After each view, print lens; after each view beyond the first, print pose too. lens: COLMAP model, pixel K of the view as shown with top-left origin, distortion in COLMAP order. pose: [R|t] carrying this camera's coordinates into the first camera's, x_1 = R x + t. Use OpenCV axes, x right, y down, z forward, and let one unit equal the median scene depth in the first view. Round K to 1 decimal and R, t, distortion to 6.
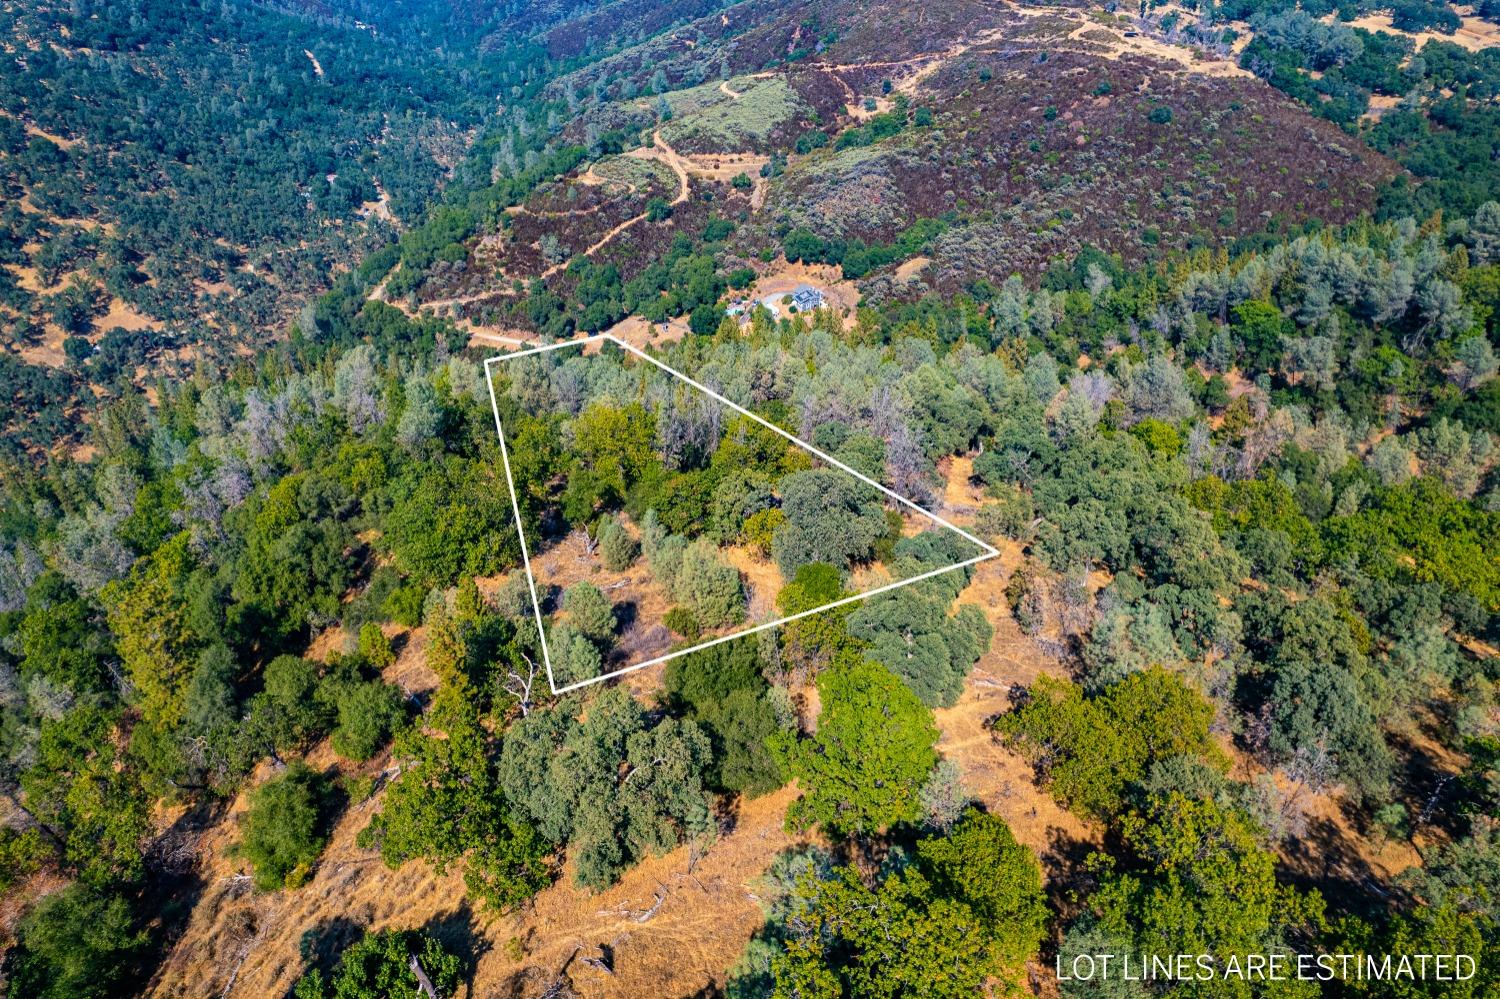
lens RADIAL K [[956.9, 0, 750.0], [0, 956.9, 499.5], [0, 0, 1]] dist [-0.084122, 0.075115]
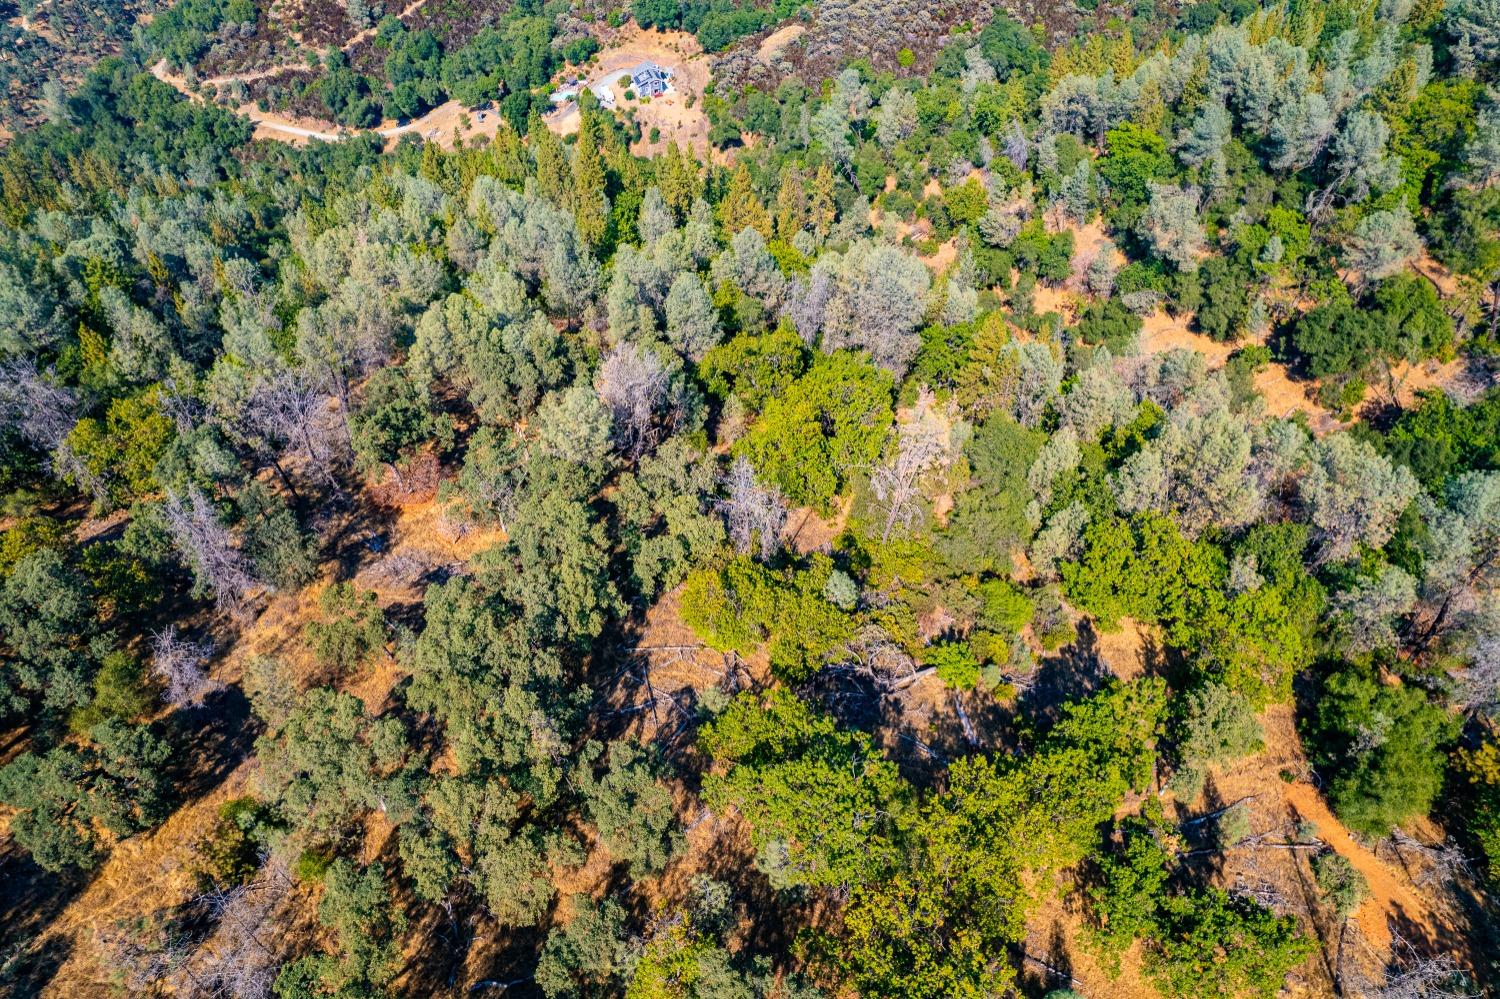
lens RADIAL K [[956.9, 0, 750.0], [0, 956.9, 499.5], [0, 0, 1]] dist [-0.084122, 0.075115]
pose [[0.999708, 0.017029, -0.017150, 0.156448], [-0.012094, 0.966853, 0.255045, -0.068134], [0.020925, -0.254763, 0.966777, 0.128813]]
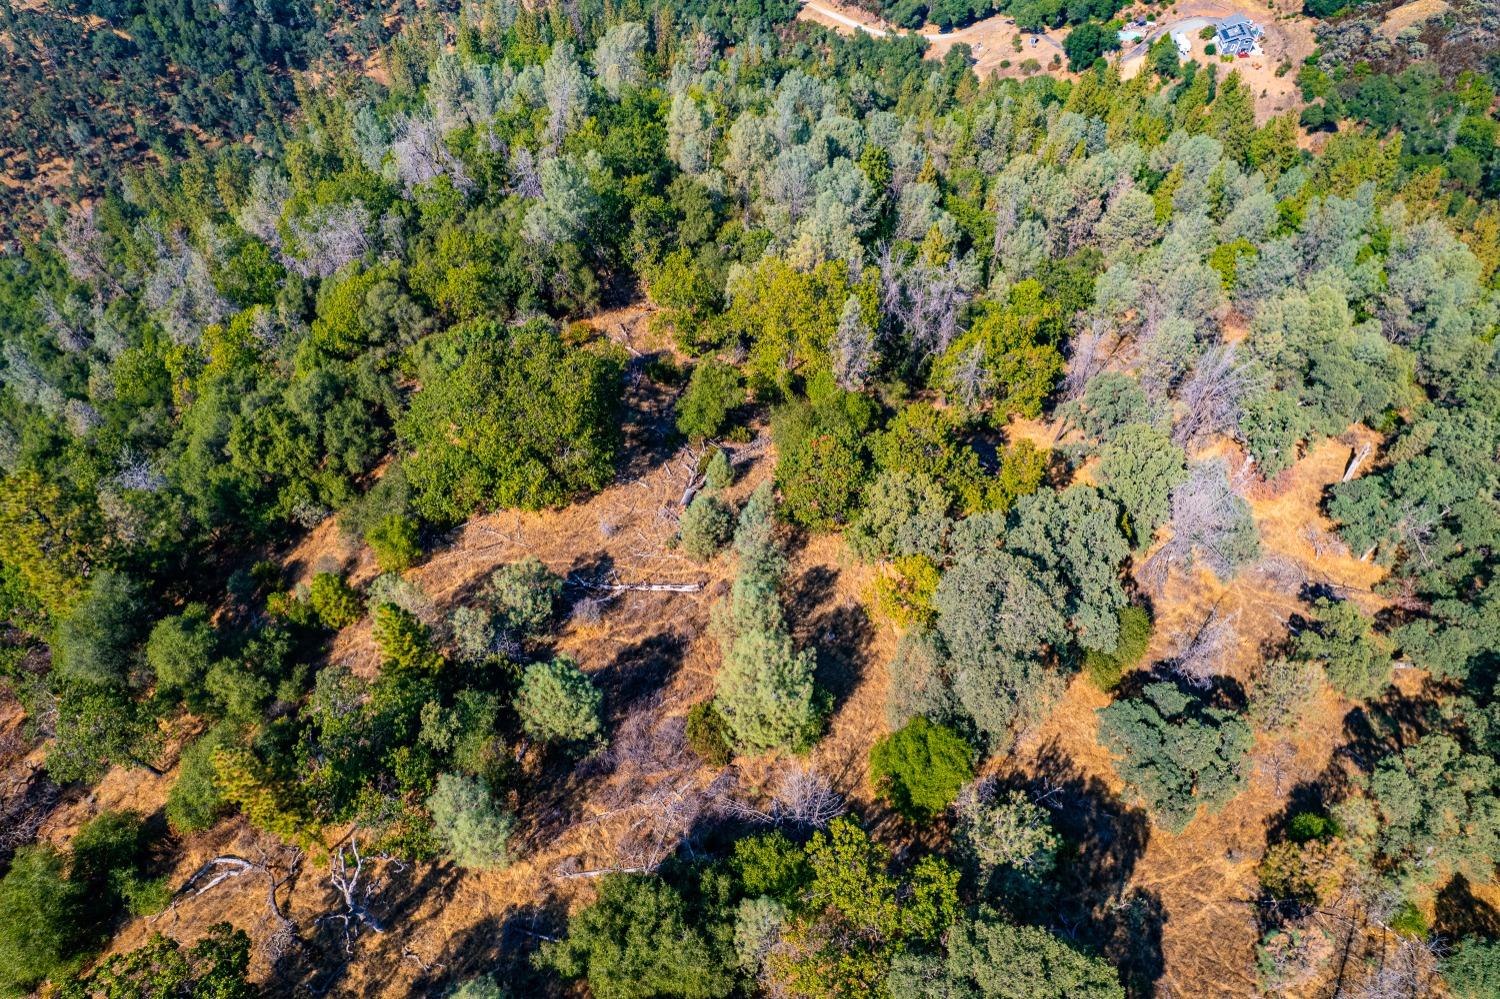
lens RADIAL K [[961.4, 0, 744.4], [0, 961.4, 497.5], [0, 0, 1]] dist [-0.070405, 0.063439]
pose [[0.911773, 0.313989, -0.264729, 0.017021], [-0.211344, 0.911405, 0.353092, -0.059368], [0.352142, -0.265991, 0.897354, 0.110311]]
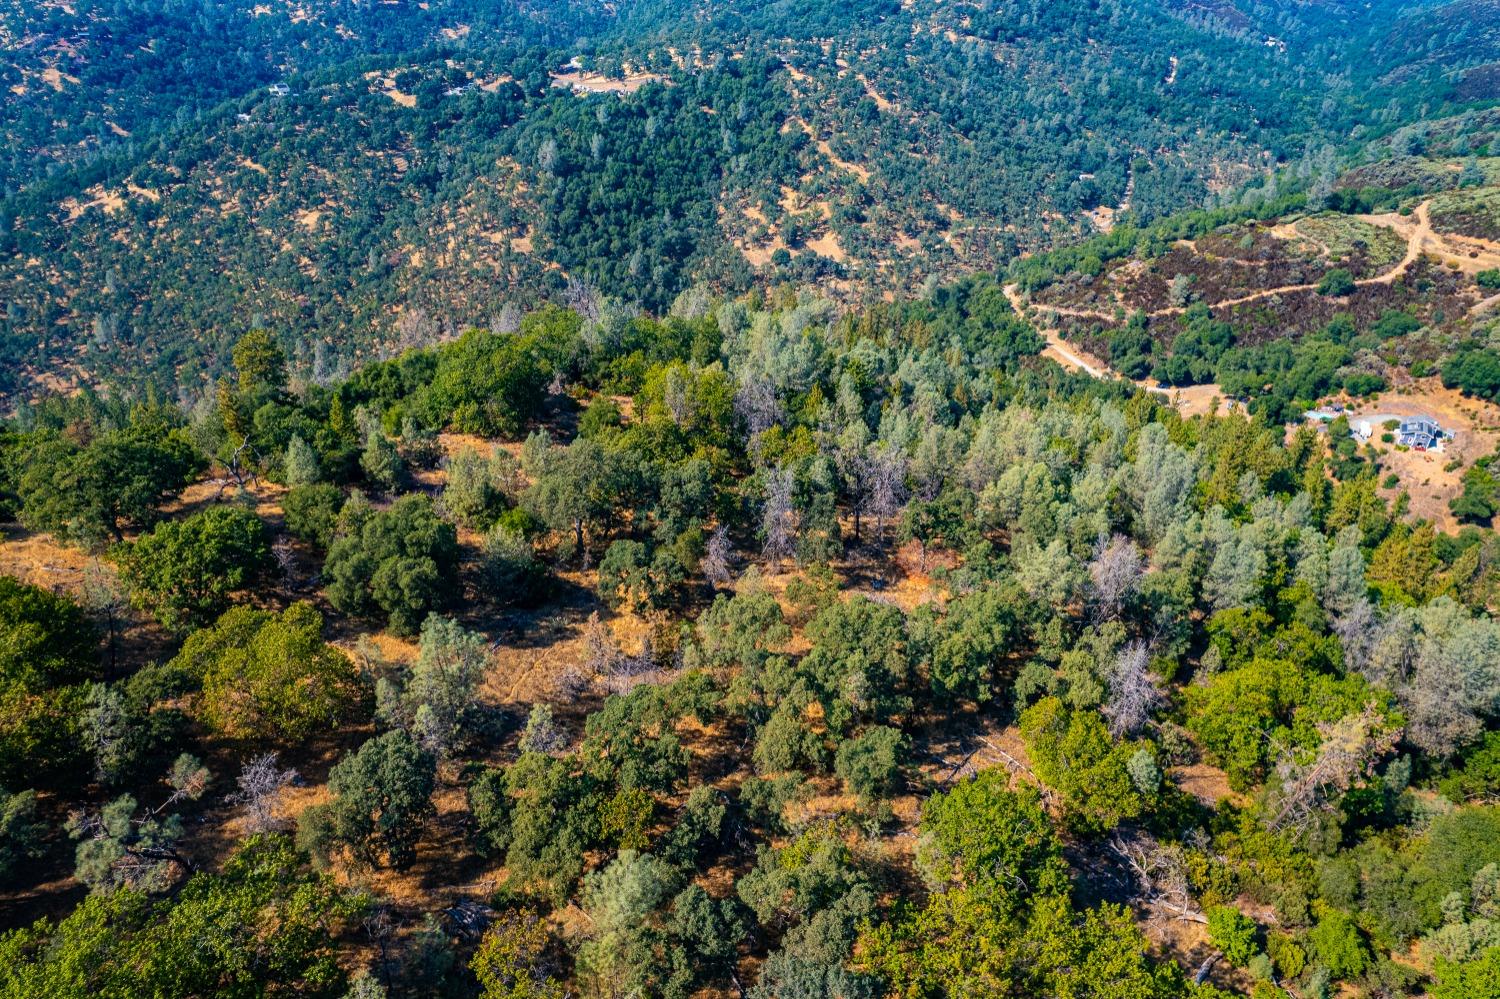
lens RADIAL K [[956.9, 0, 750.0], [0, 956.9, 499.5], [0, 0, 1]] dist [-0.084122, 0.075115]
pose [[0.630993, 0.406744, -0.660611, 0.227992], [-0.413150, 0.896920, 0.157615, -0.053949], [0.656624, 0.173477, 0.733996, 0.088875]]
